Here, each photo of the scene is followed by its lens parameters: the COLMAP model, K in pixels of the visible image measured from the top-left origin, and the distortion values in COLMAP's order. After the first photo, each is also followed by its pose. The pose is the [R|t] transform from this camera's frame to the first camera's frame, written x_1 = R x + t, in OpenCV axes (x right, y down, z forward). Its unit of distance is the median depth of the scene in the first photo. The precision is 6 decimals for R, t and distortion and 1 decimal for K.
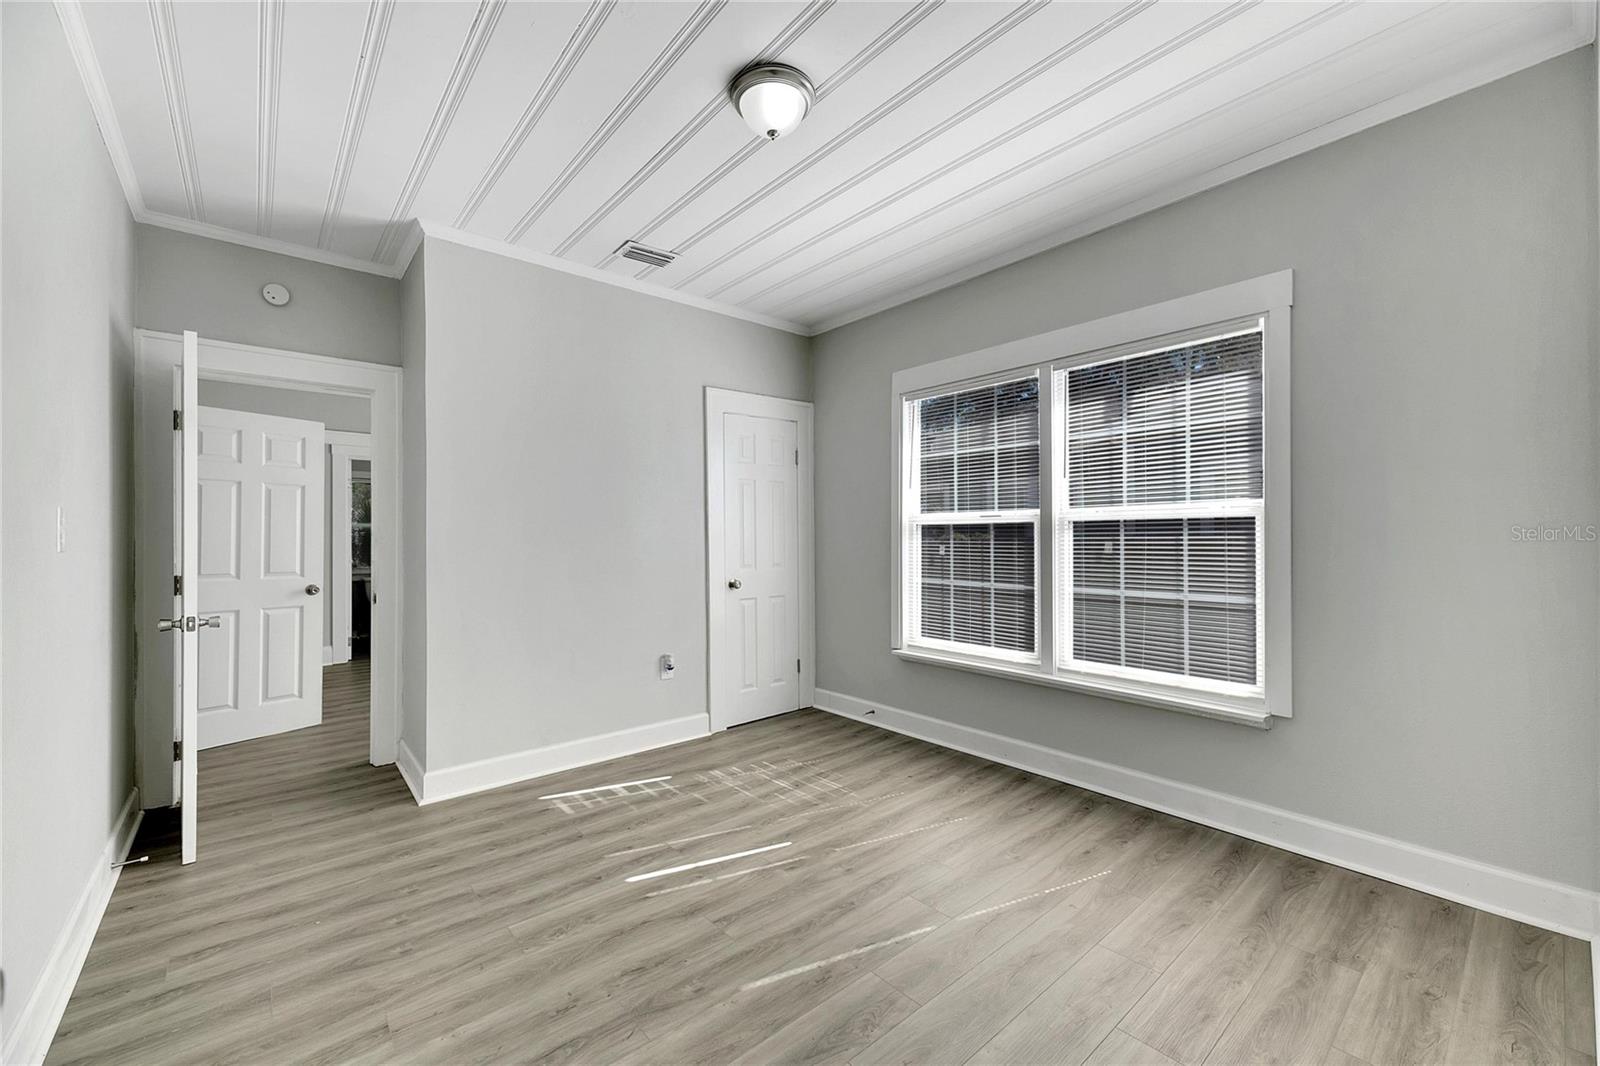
lens RADIAL K [[654.3, 0, 804.5], [0, 654.3, 545.1], [0, 0, 1]] dist [0.008338, -0.000659]
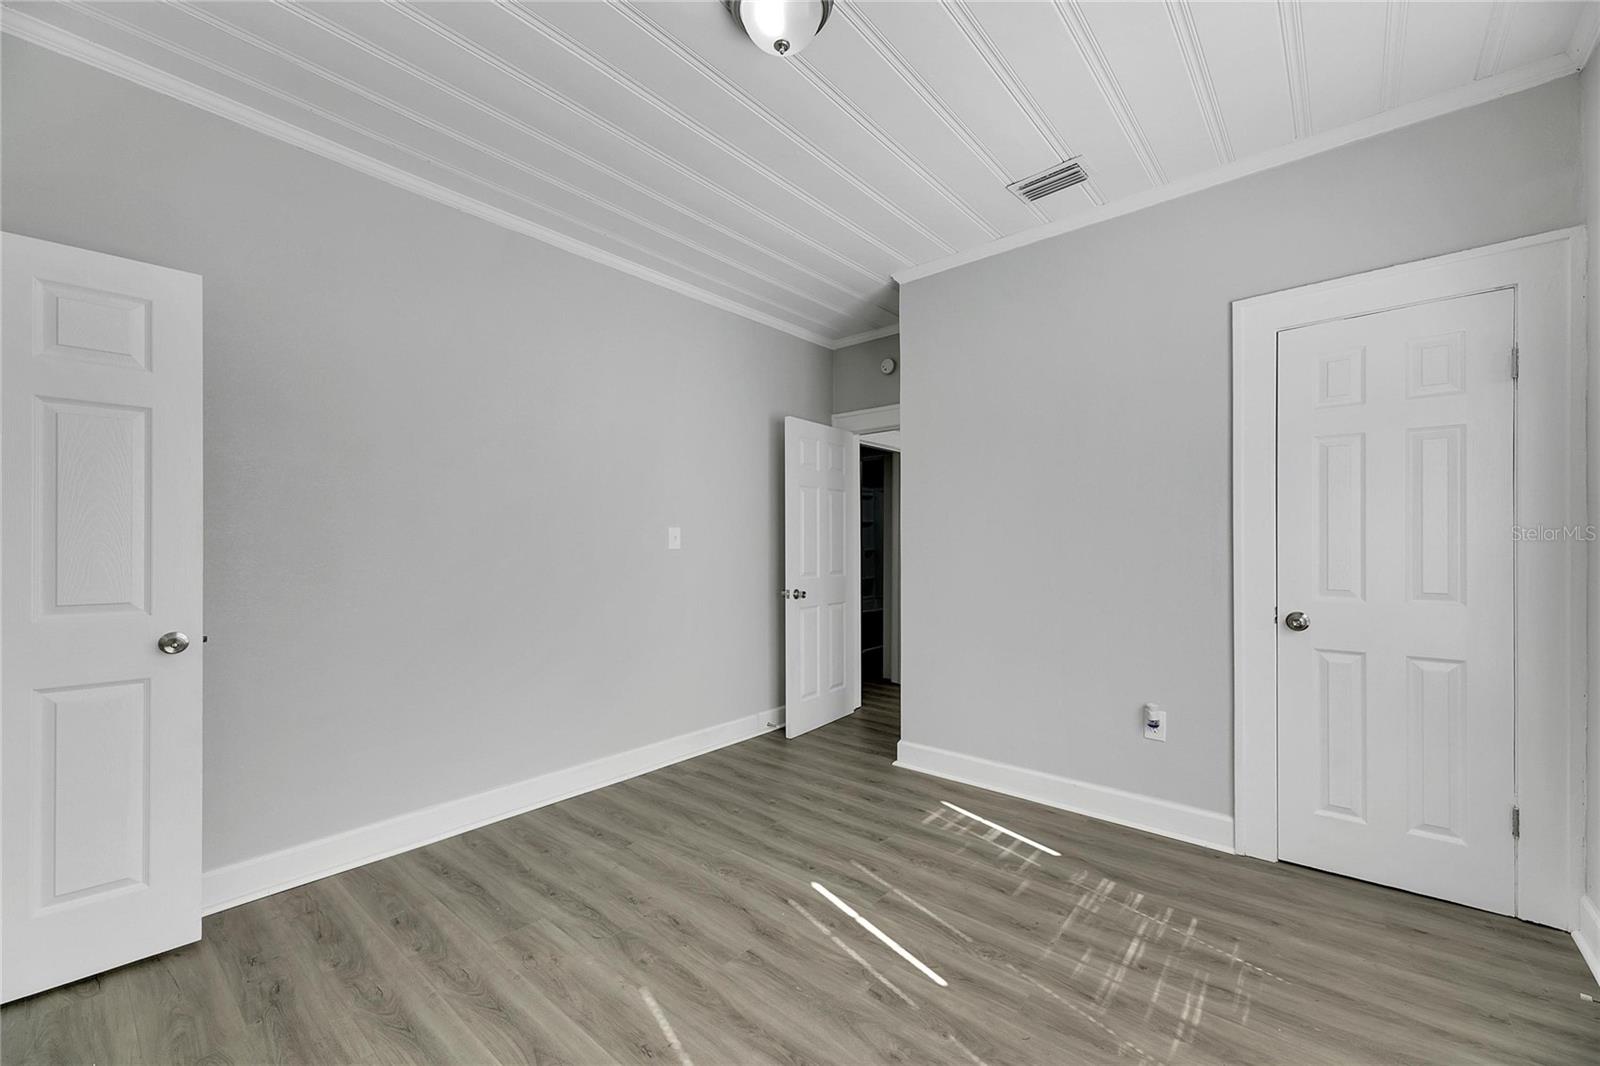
lens RADIAL K [[654.3, 0, 804.5], [0, 654.3, 545.1], [0, 0, 1]] dist [0.008338, -0.000659]
pose [[0.138171, 0.009803, -0.990360, 0.552213], [-0.010694, 0.999907, 0.008405, -0.010020], [0.990351, 0.009430, 0.138263, 0.654111]]
